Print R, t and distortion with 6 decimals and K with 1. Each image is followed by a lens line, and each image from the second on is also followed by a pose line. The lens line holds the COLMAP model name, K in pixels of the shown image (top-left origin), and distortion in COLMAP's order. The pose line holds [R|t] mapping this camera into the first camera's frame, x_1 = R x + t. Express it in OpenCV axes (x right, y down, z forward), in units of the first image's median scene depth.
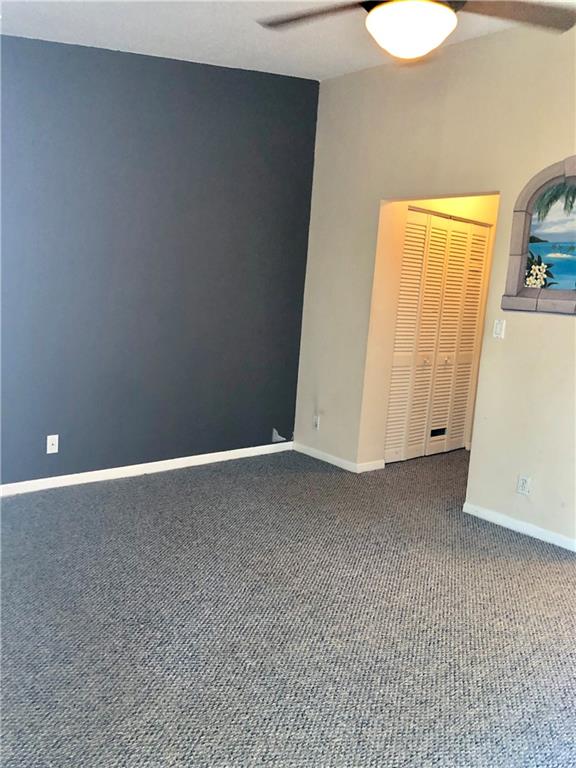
lens RADIAL K [[617.1, 0, 293.7], [0, 617.1, 388.3], [0, 0, 1]] dist [0.033525, -0.040509]
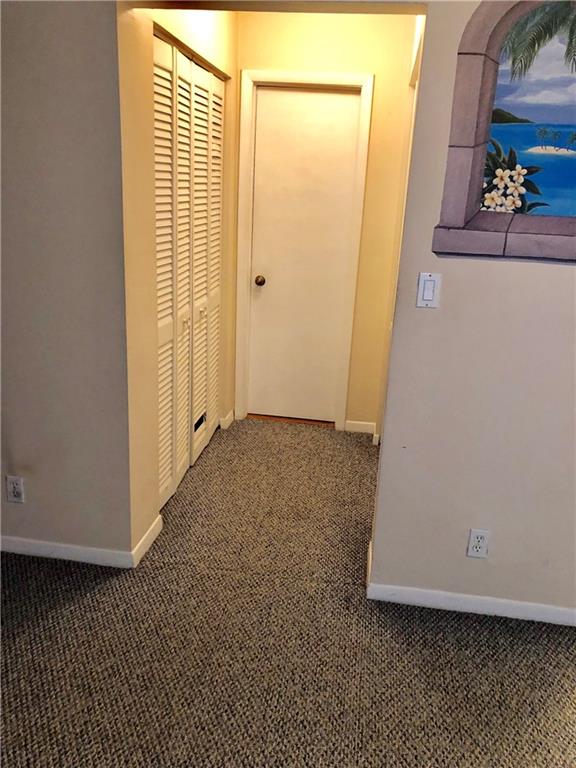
lens RADIAL K [[617.1, 0, 296.0], [0, 617.1, 380.2], [0, 0, 1]] dist [0.033525, -0.040509]
pose [[0.759390, -0.226462, 0.609952, -0.105111], [0.105856, 0.967984, 0.227600, -0.163052], [-0.641966, -0.108270, 0.759050, 0.694091]]
